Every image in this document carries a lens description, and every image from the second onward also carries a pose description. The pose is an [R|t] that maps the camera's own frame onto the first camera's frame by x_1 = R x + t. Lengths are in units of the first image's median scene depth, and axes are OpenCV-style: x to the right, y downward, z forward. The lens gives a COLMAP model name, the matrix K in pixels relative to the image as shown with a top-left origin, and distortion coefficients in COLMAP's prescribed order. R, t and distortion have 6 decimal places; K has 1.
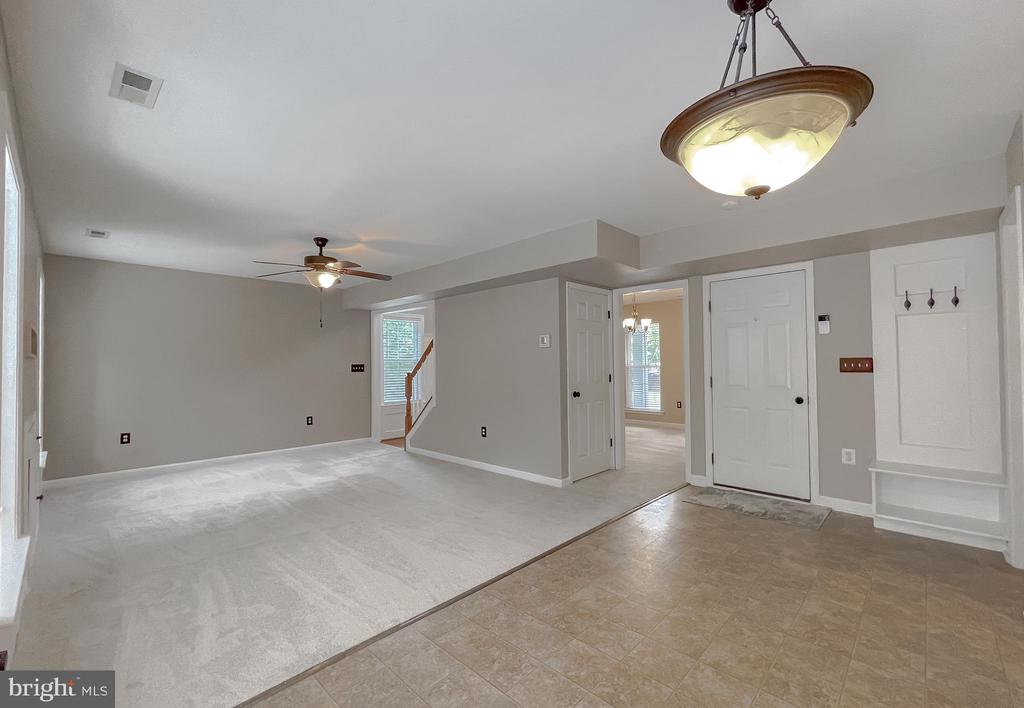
lens RADIAL K [[424.9, 0, 503.2], [0, 424.9, 354.0], [0, 0, 1]] dist [0.000206, 0.000513]
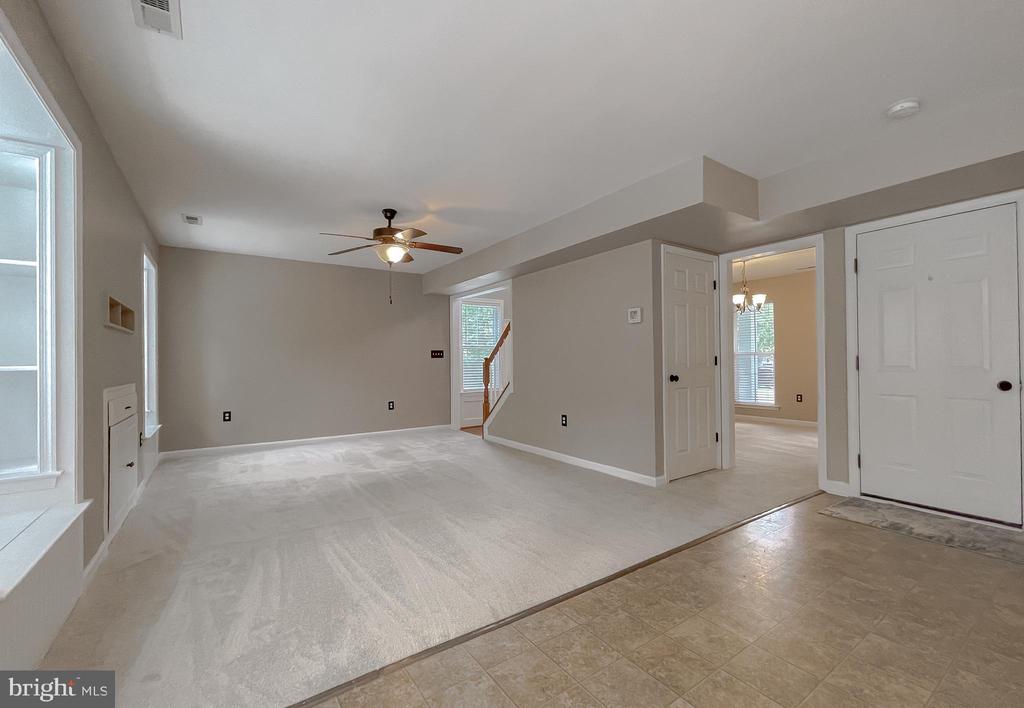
lens RADIAL K [[424.9, 0, 503.2], [0, 424.9, 354.0], [0, 0, 1]] dist [0.000206, 0.000513]
pose [[0.979800, -0.001333, -0.199977, 0.010240], [0.003745, 0.999925, 0.011684, 0.040581], [0.199947, -0.012197, 0.979731, 0.118286]]
